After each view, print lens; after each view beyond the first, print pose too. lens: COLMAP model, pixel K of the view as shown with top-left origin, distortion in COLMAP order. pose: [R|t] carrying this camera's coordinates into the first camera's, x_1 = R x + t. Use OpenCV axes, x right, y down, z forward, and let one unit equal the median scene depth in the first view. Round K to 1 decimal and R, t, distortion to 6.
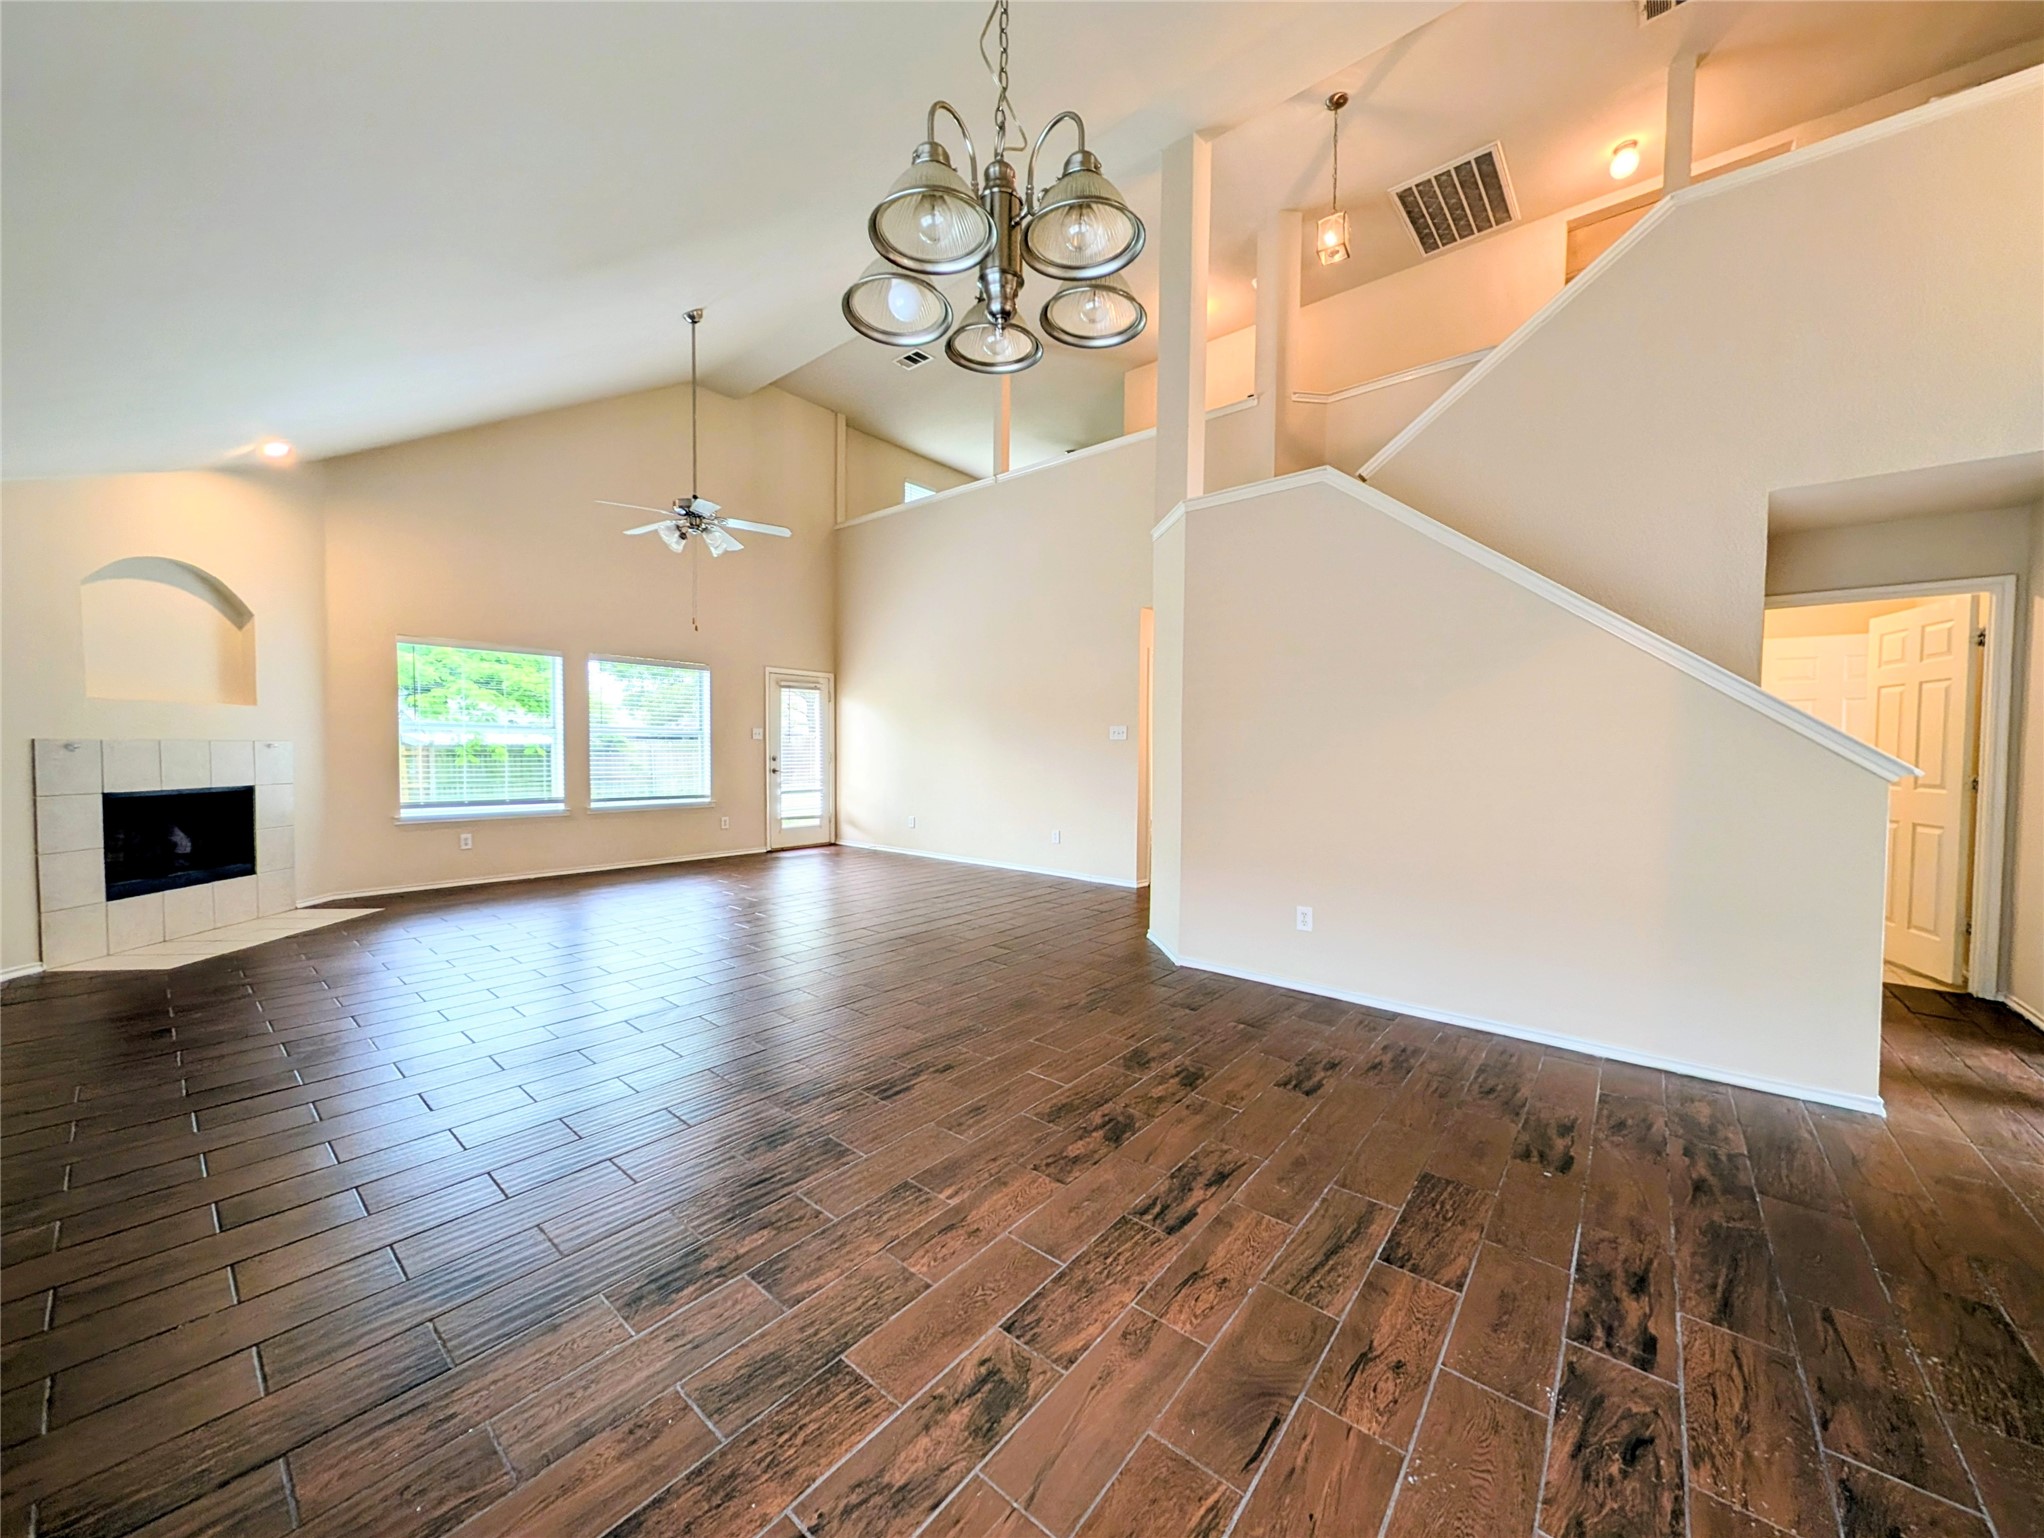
lens RADIAL K [[744.6, 0, 1023.8], [0, 744.6, 772.1], [0, 0, 1]] dist [-0.000770, -0.000262]
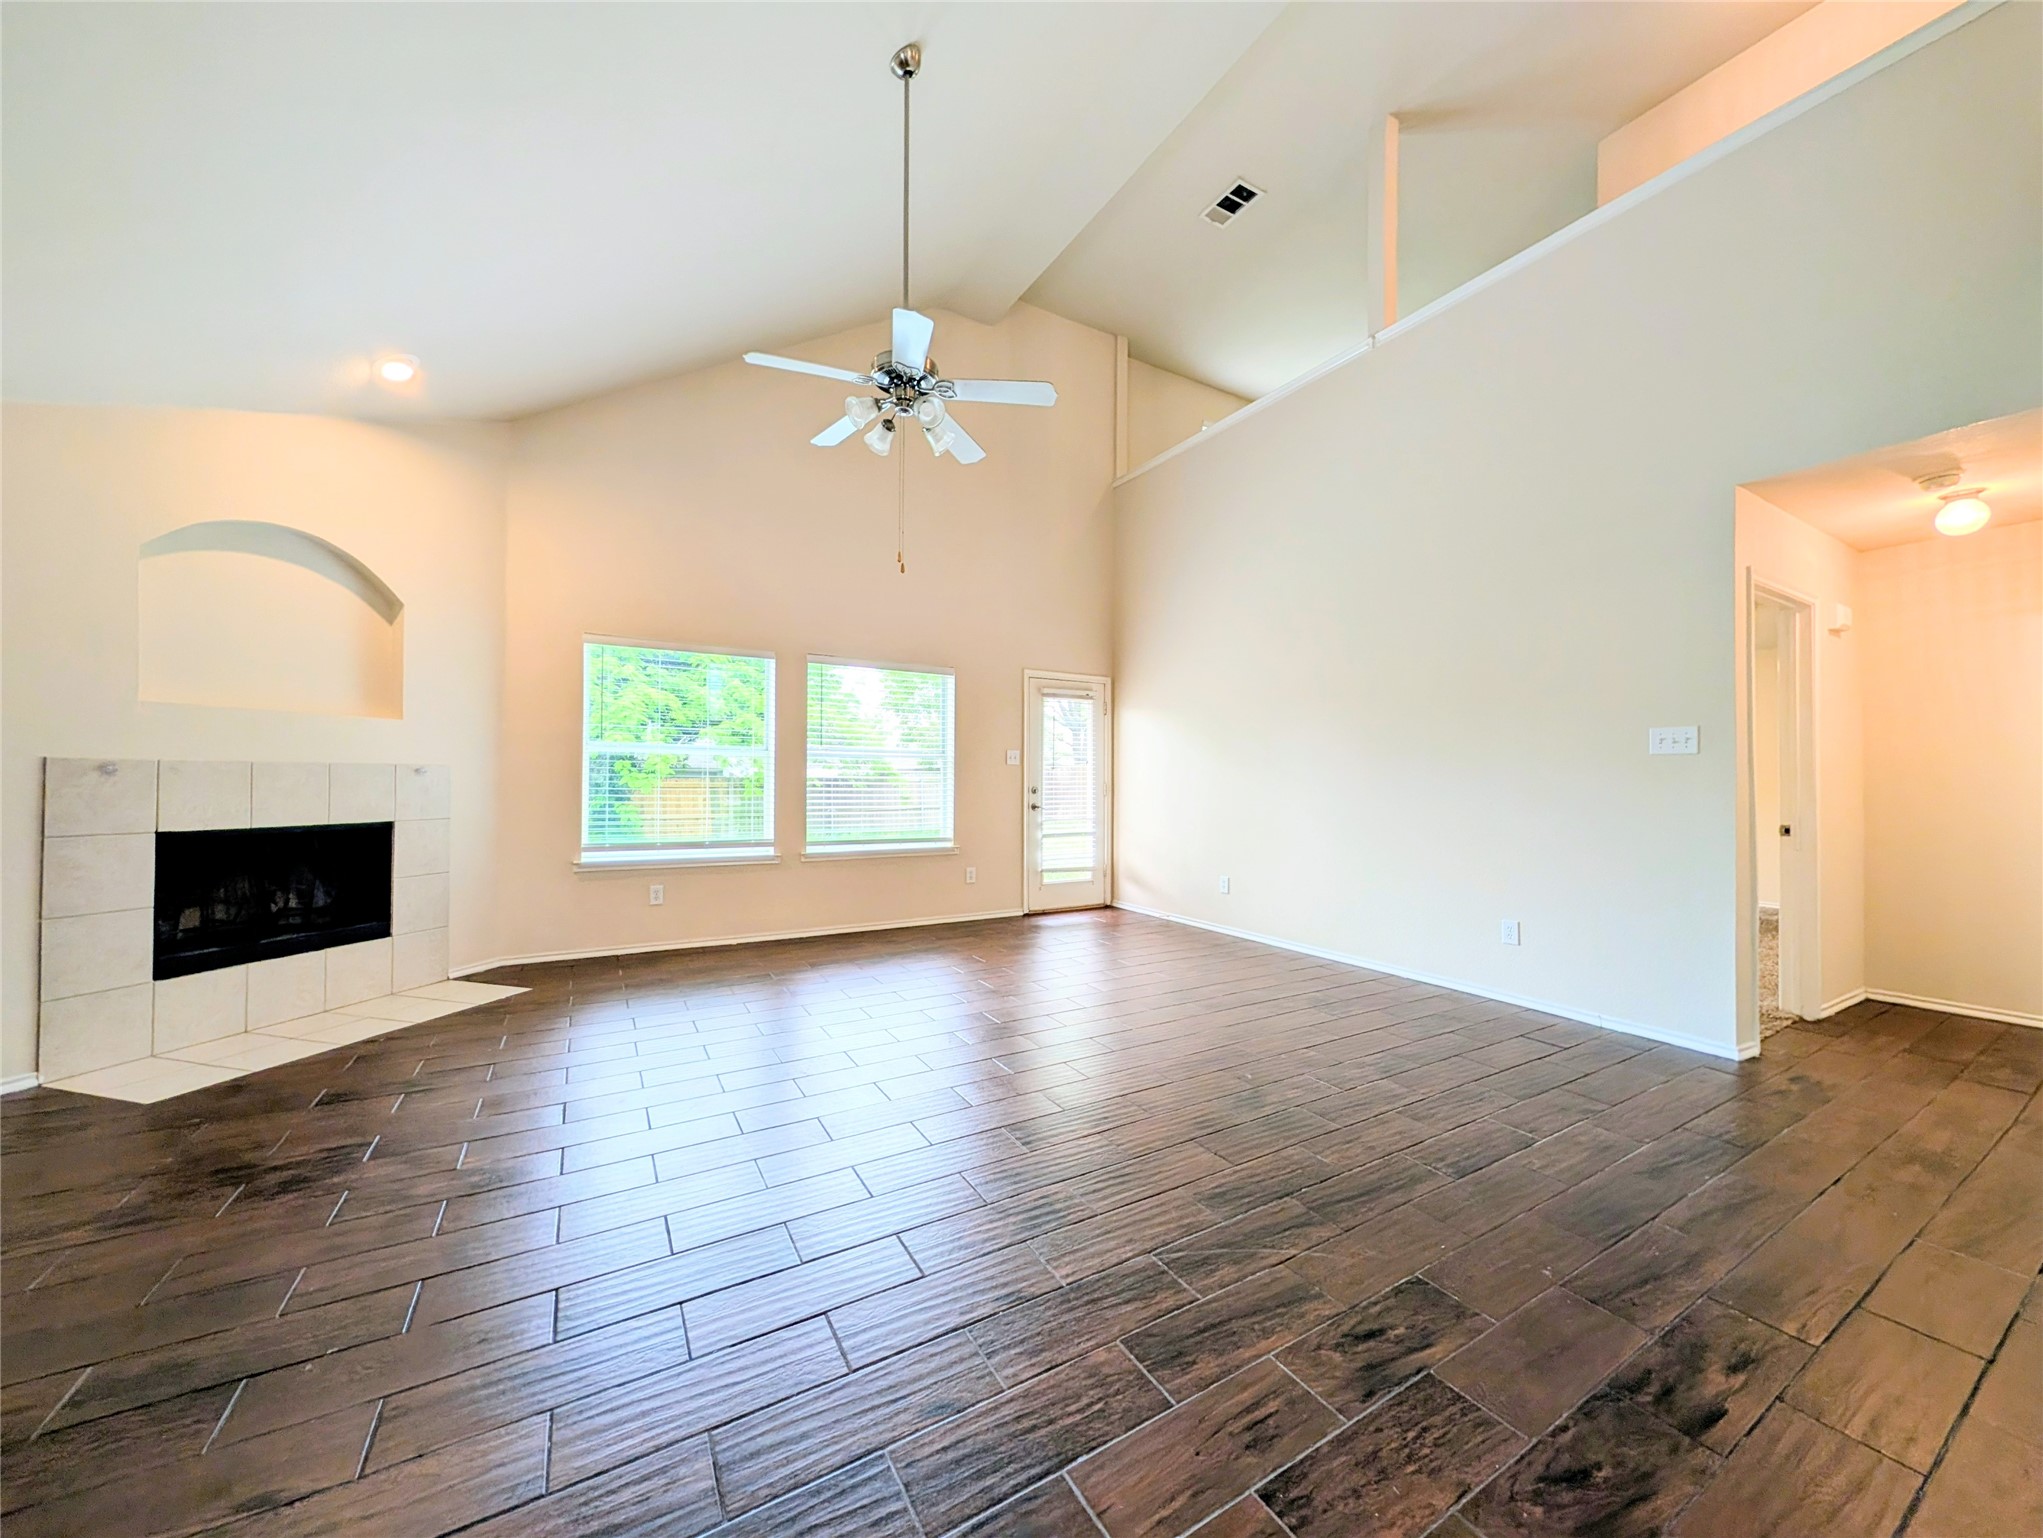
lens RADIAL K [[744.3, 0, 1024.6], [0, 744.3, 771.6], [0, 0, 1]] dist [-0.000770, -0.000262]
pose [[0.940694, -0.005436, -0.339213, -0.108148], [-0.010240, 0.998961, -0.044406, -0.004669], [0.339102, 0.045246, 0.939661, 0.351105]]
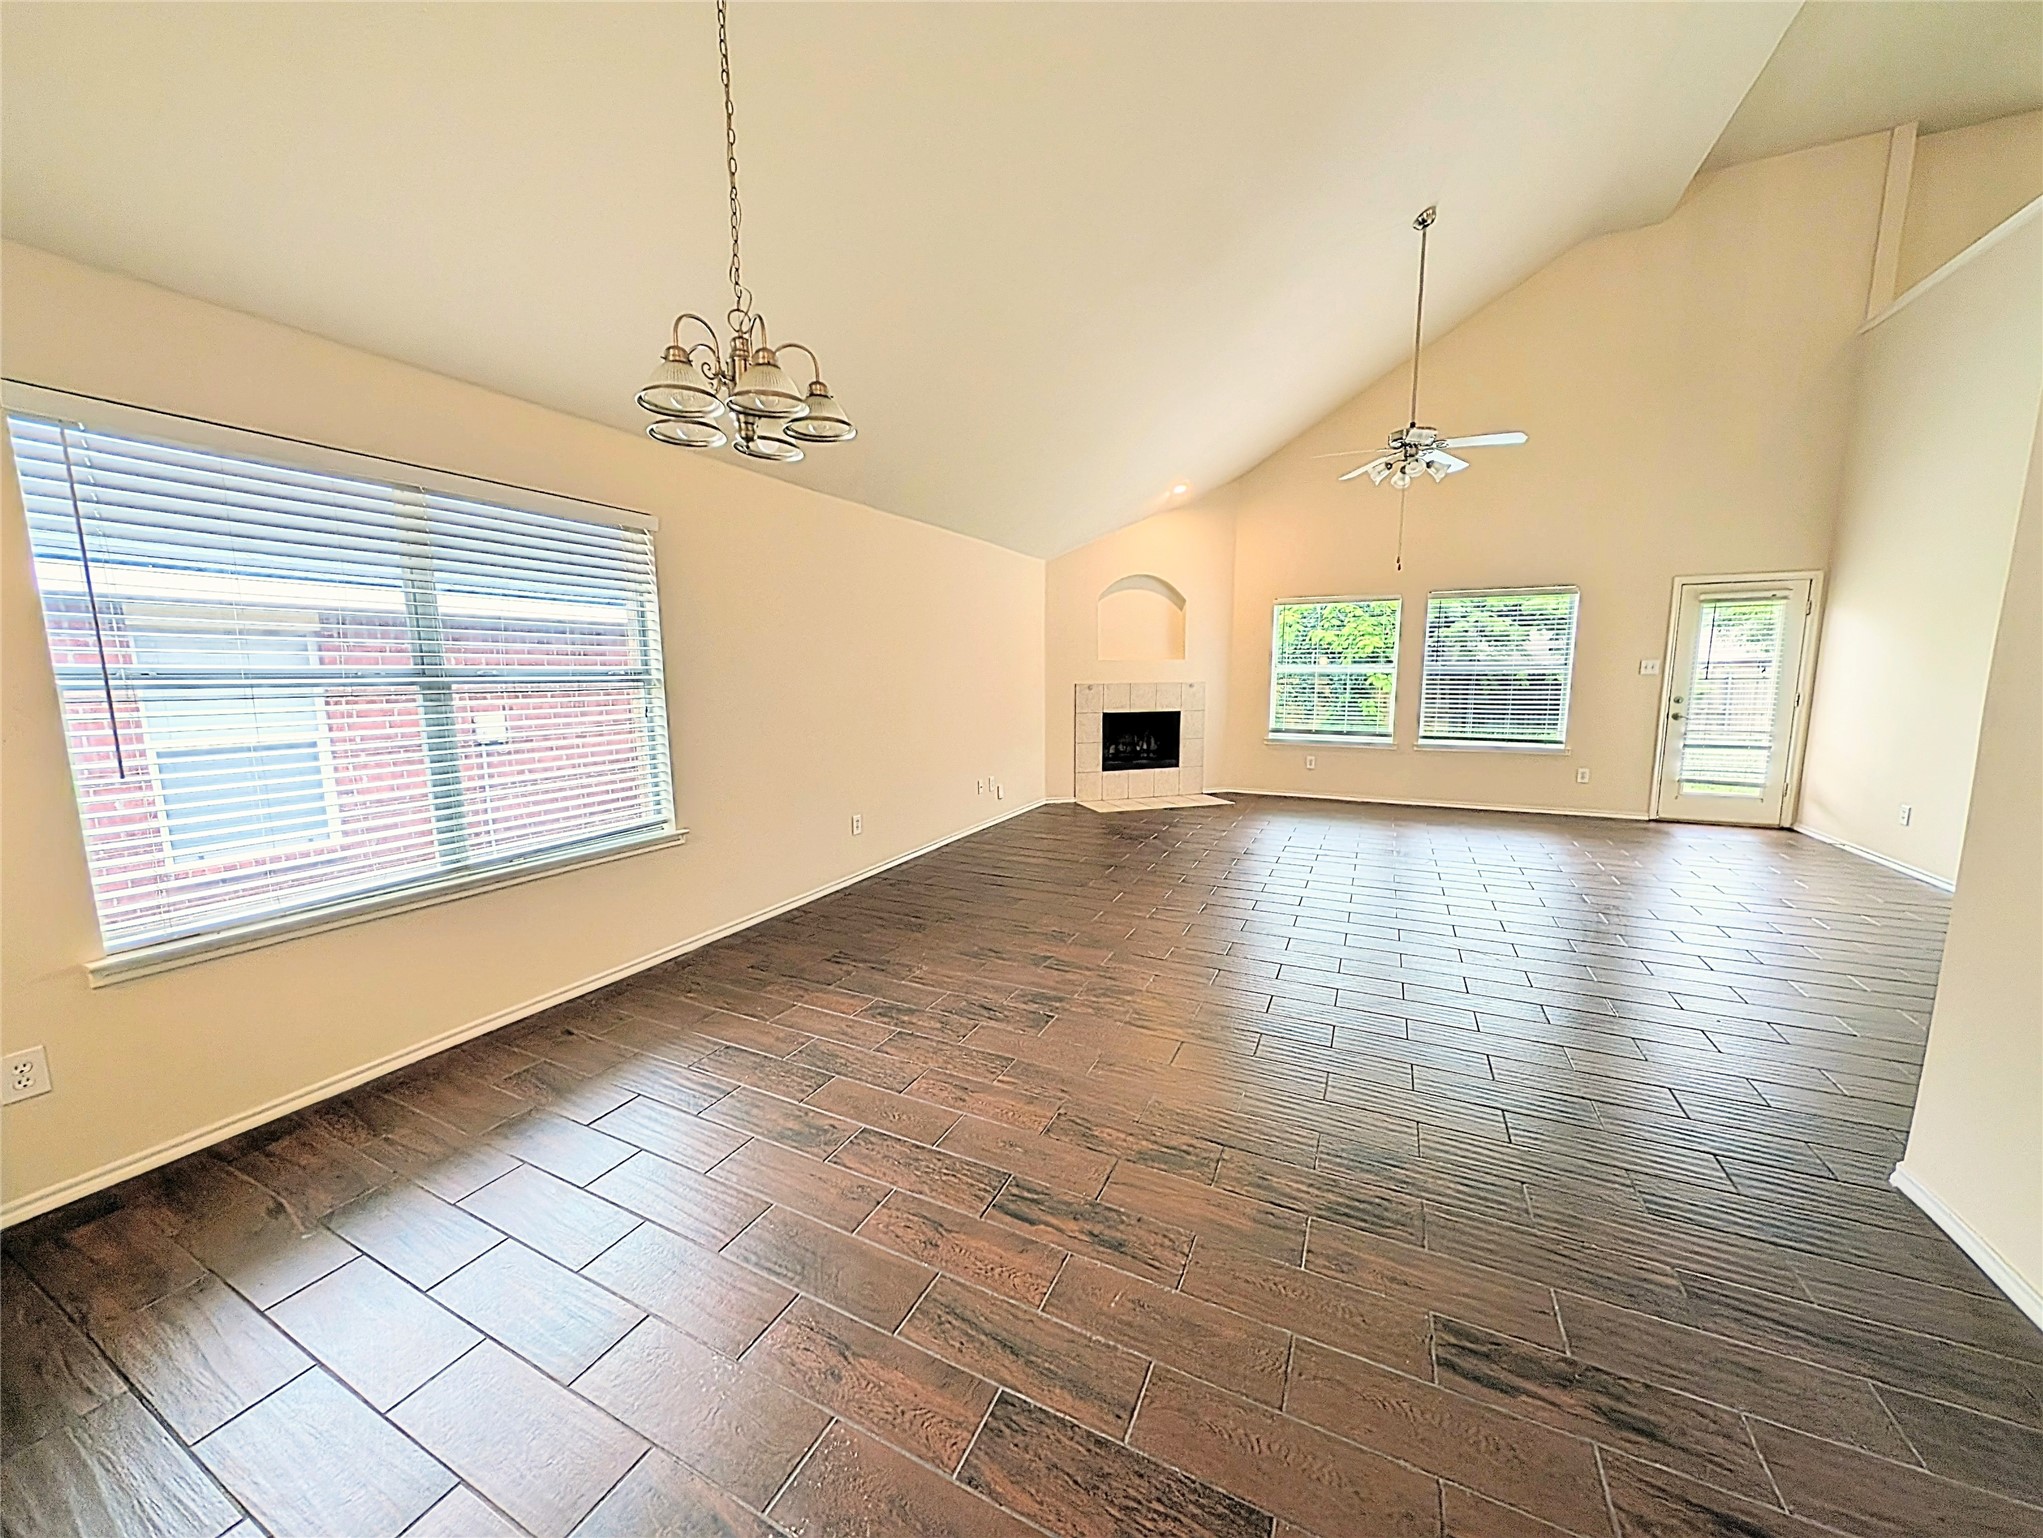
lens RADIAL K [[744.3, 0, 1013.2], [0, 744.3, 772.1], [0, 0, 1]] dist [-0.000770, -0.000262]
pose [[0.230193, 0.121365, -0.965547, 0.294558], [-0.023446, 0.992596, 0.119175, -0.023872], [0.972863, -0.004795, 0.231334, 0.210471]]
